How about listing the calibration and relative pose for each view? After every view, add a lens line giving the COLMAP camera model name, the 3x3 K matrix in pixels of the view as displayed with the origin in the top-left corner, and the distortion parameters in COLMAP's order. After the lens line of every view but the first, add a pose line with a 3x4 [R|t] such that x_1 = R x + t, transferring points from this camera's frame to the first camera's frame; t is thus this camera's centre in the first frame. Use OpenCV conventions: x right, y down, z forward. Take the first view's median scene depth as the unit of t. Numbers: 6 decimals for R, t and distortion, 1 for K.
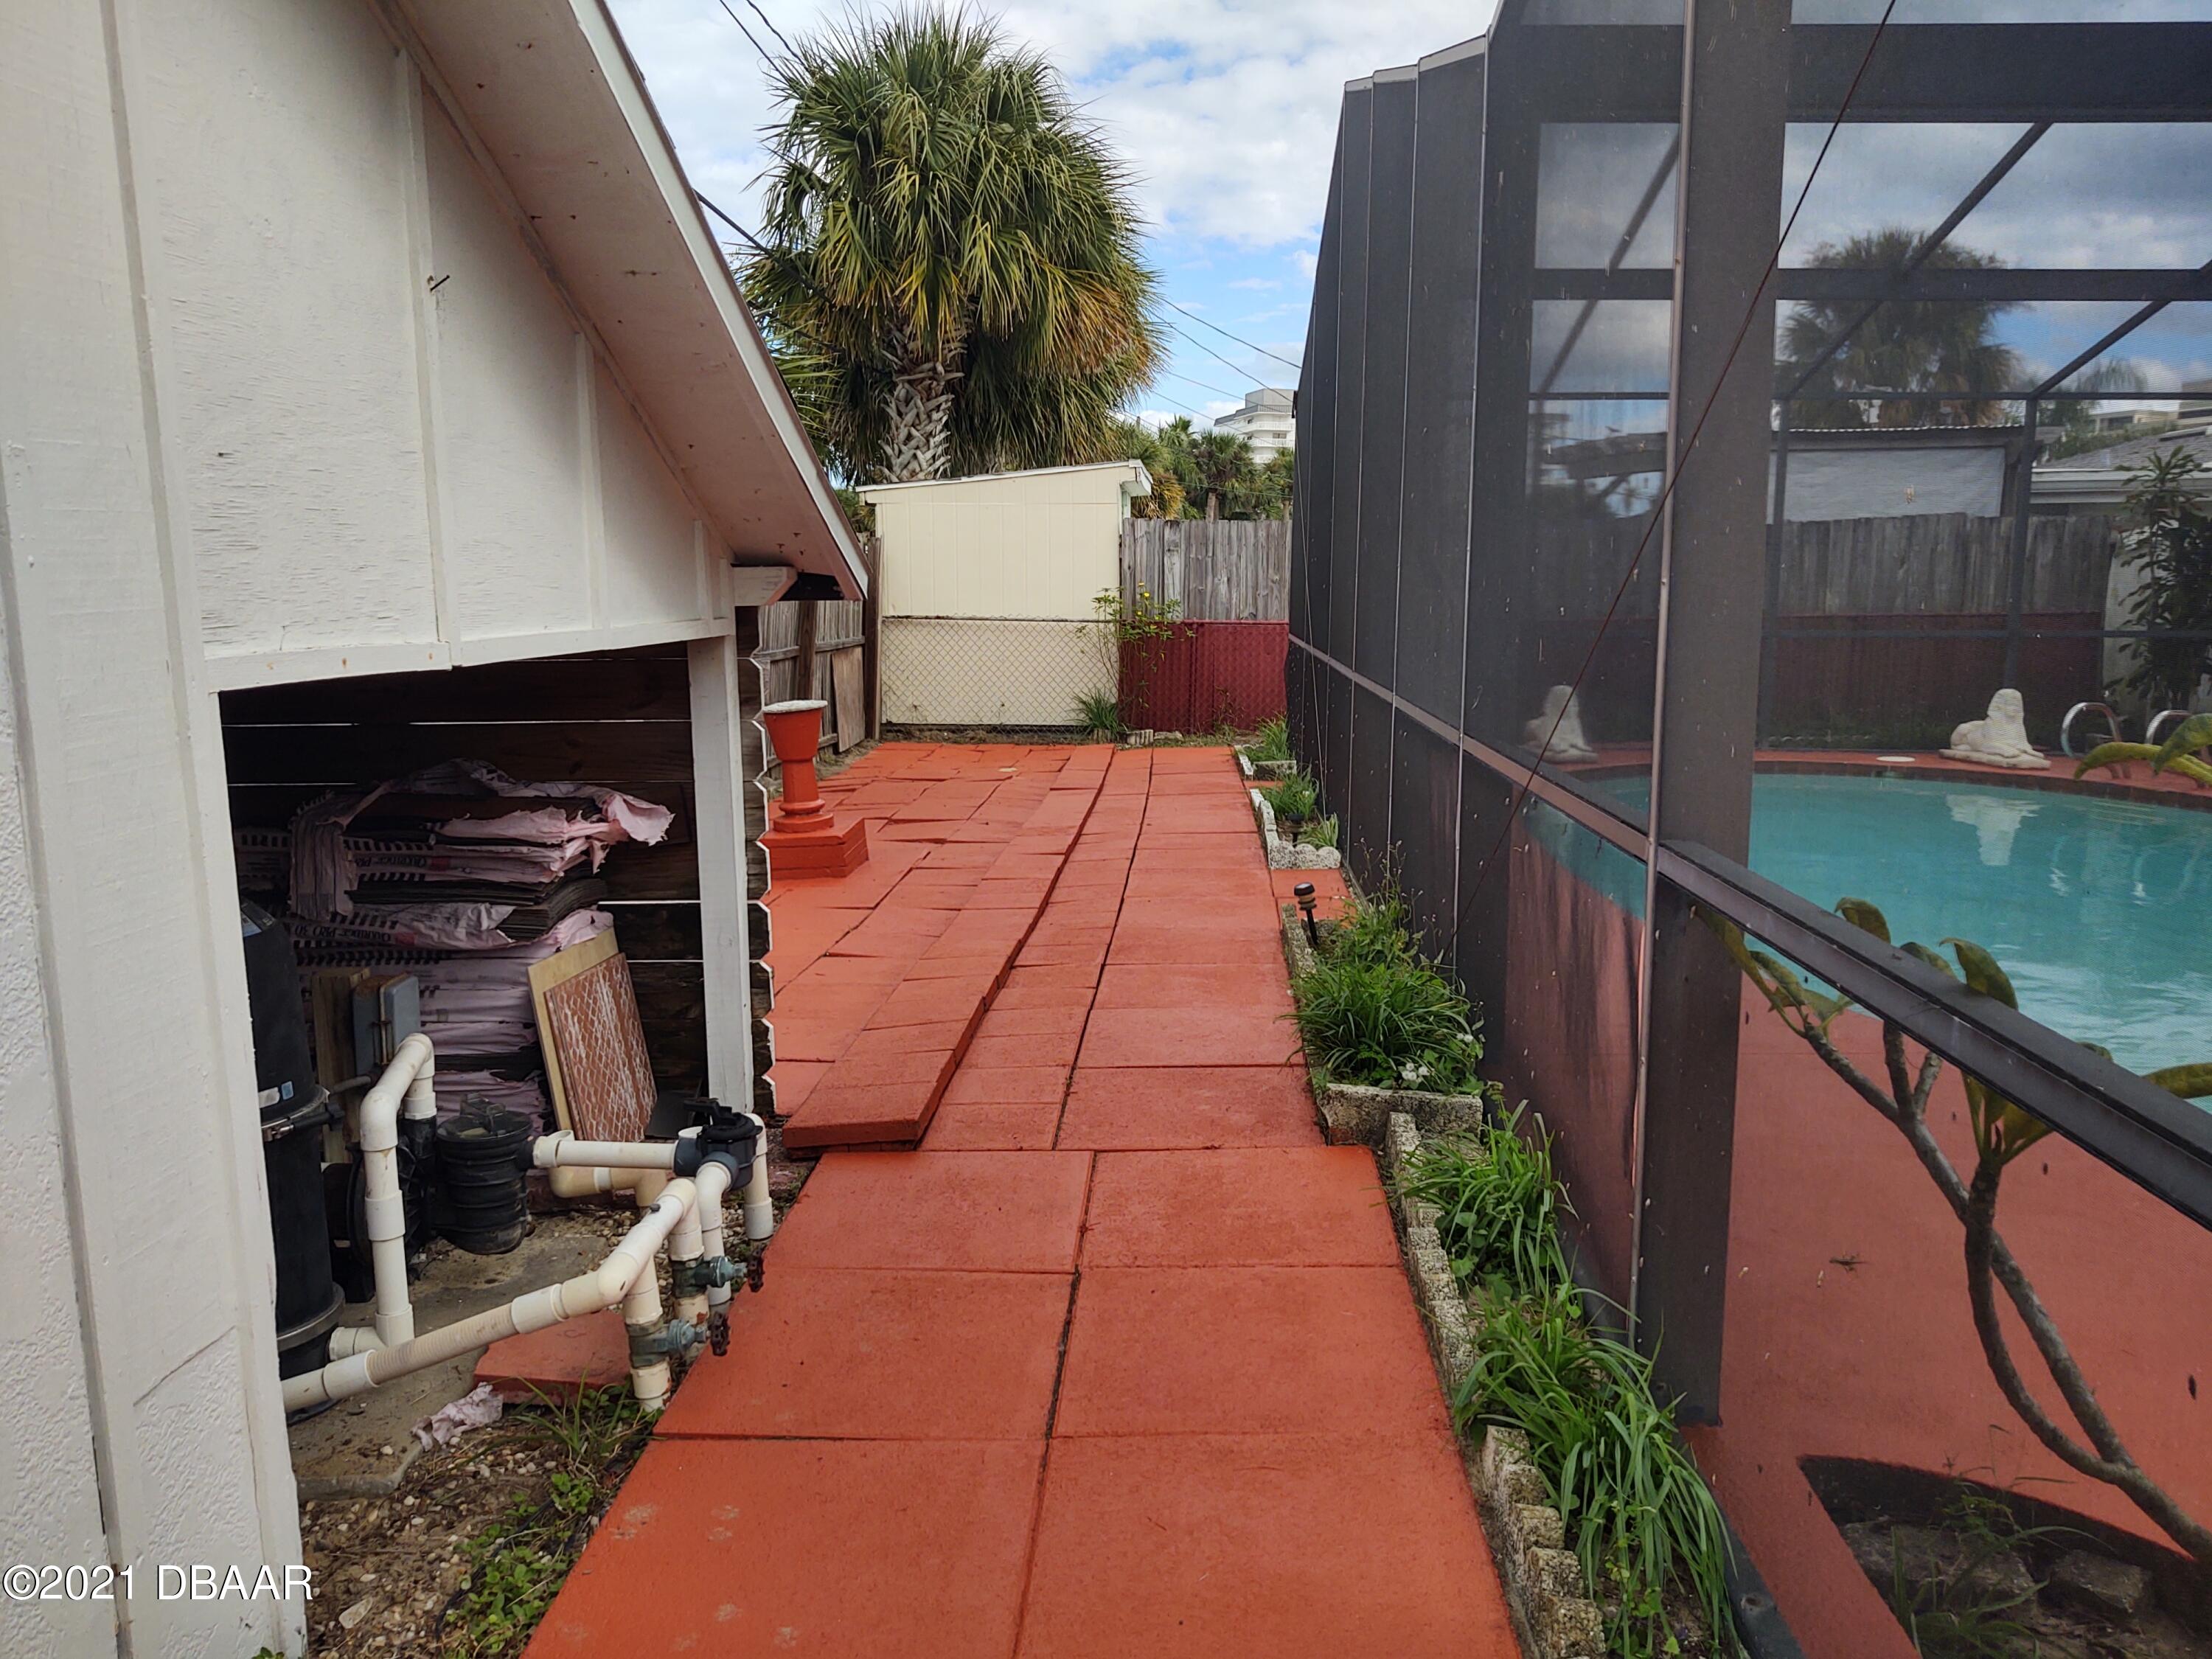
lens RADIAL K [[1740.3, 0, 1119.0], [0, 1740.3, 851.0], [0, 0, 1]] dist [0.063643, -0.054085]
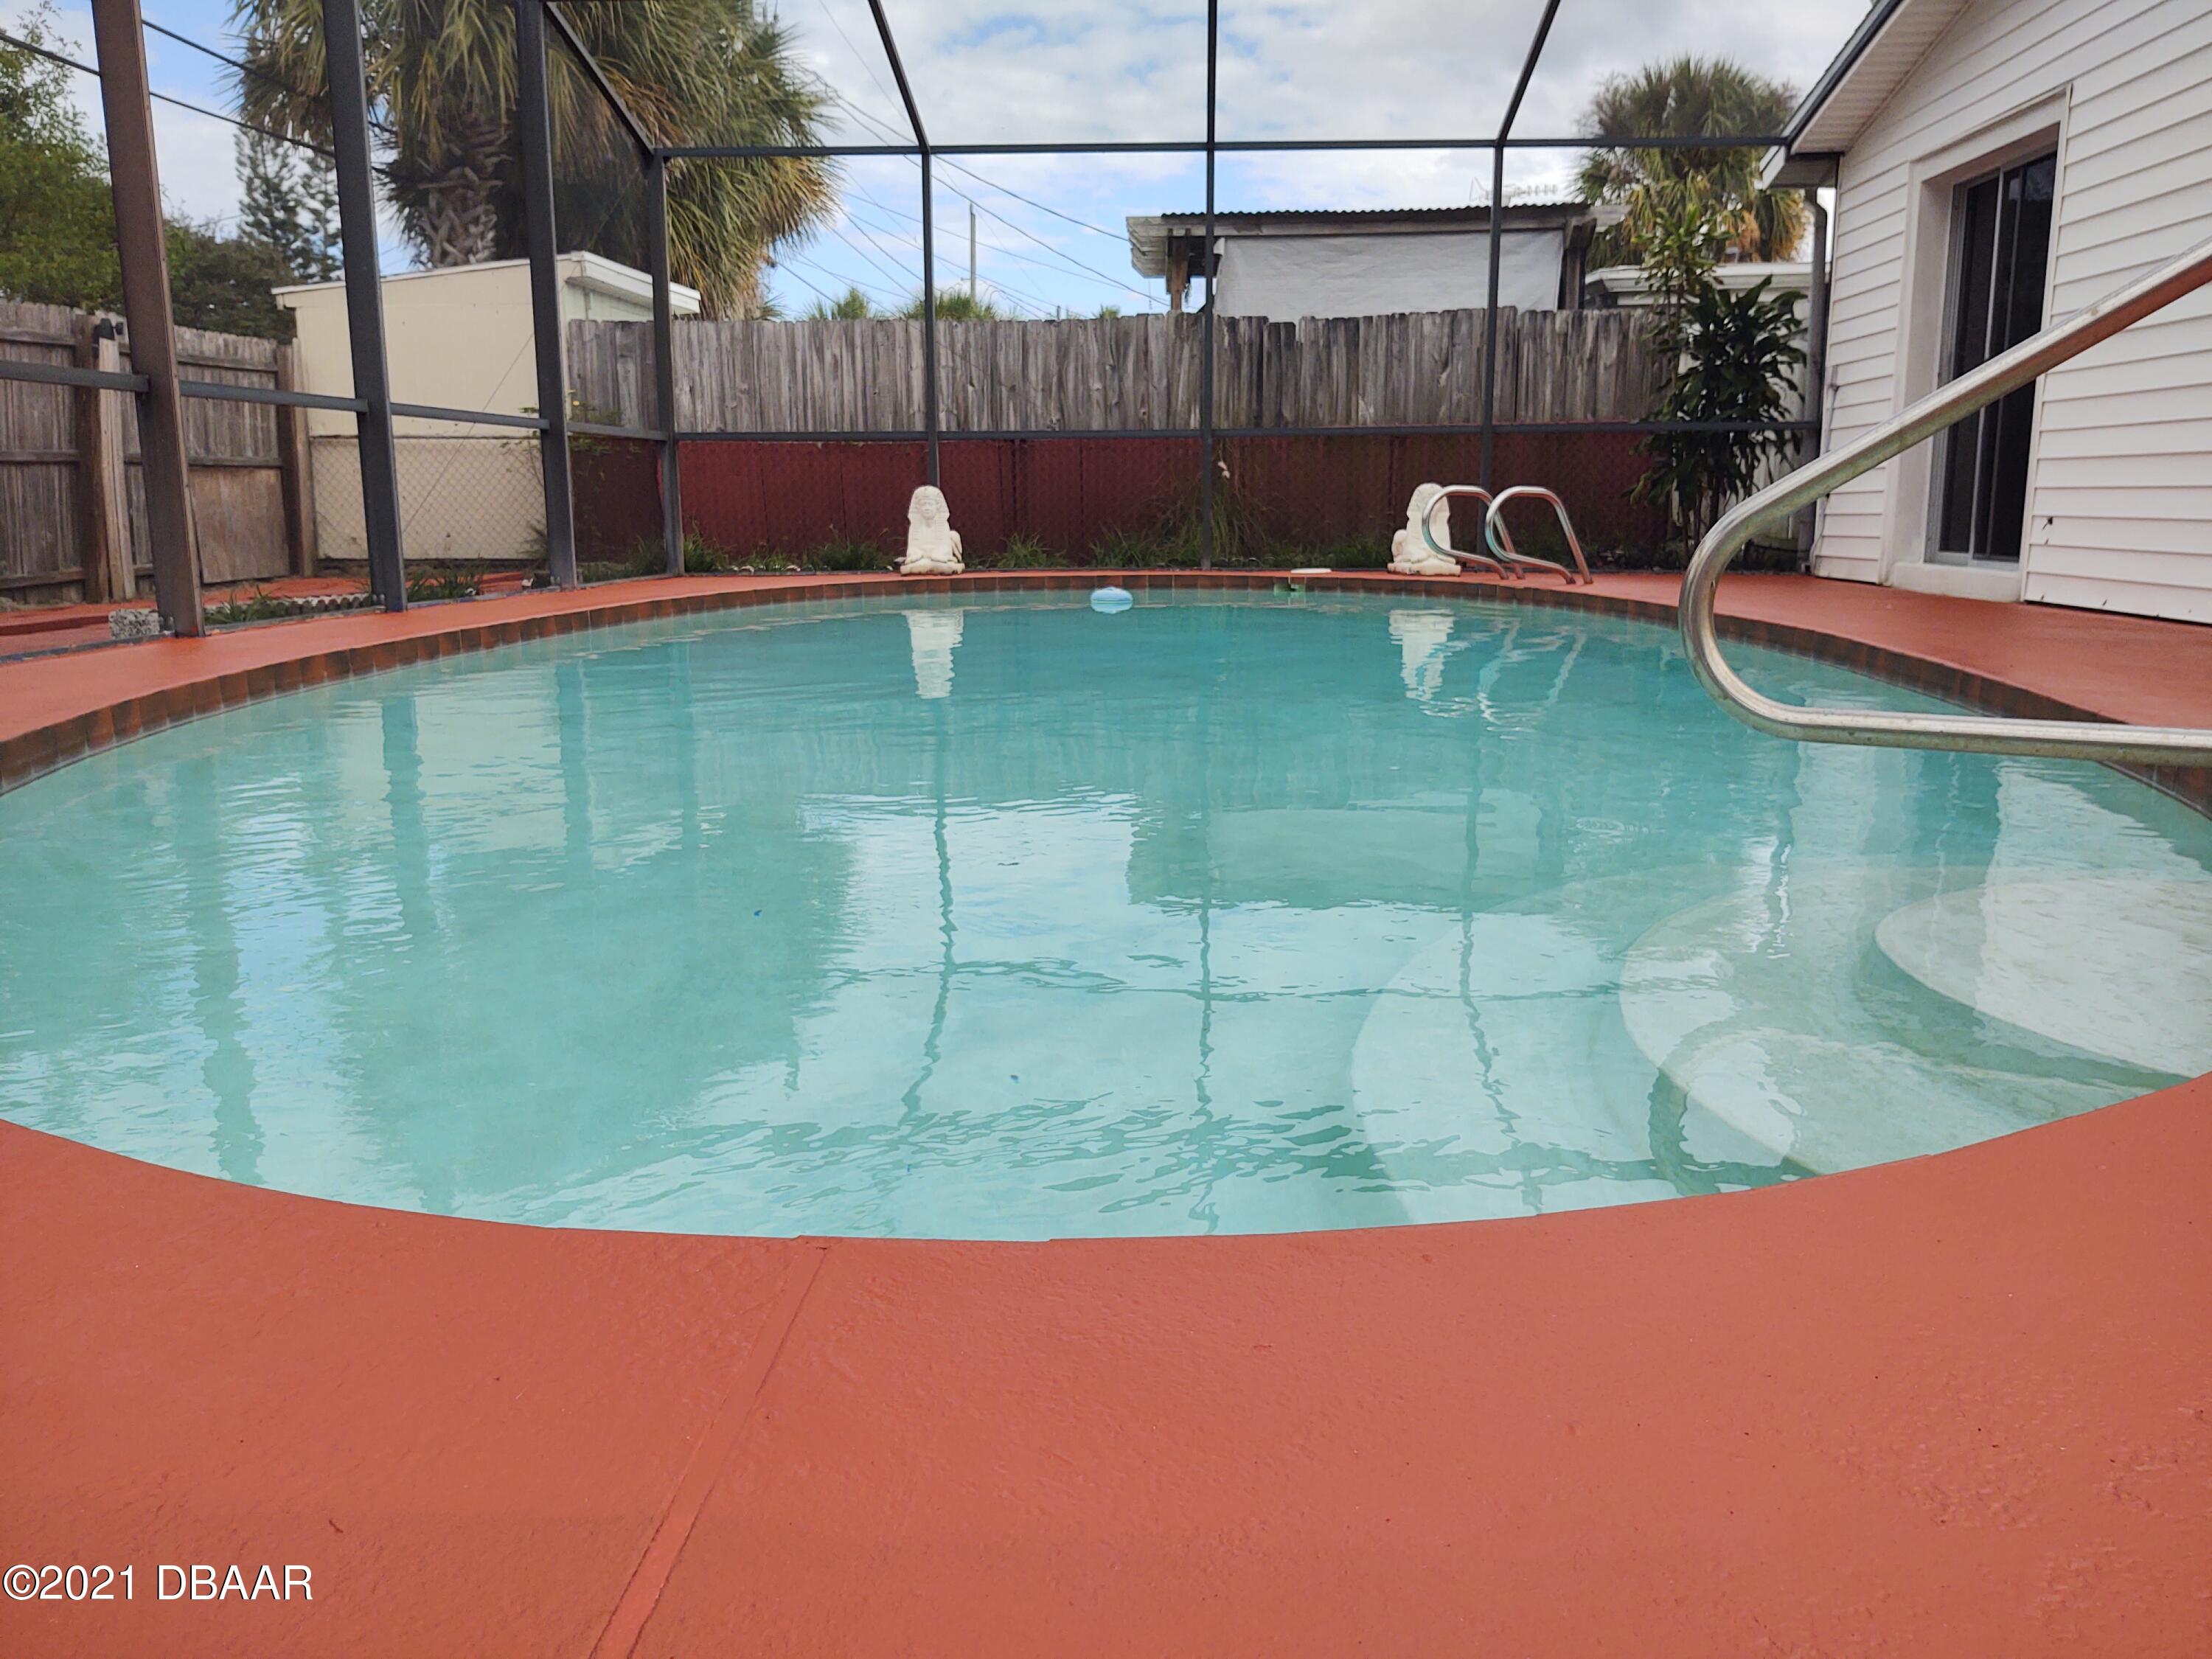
lens RADIAL K [[1740.3, 0, 1095.6], [0, 1740.3, 815.7], [0, 0, 1]] dist [0.063643, -0.054085]
pose [[0.999548, -0.000676, -0.030057, 0.298341], [0.001378, 0.999726, 0.023358, 0.038358], [0.030033, -0.023389, 0.999275, 0.124731]]
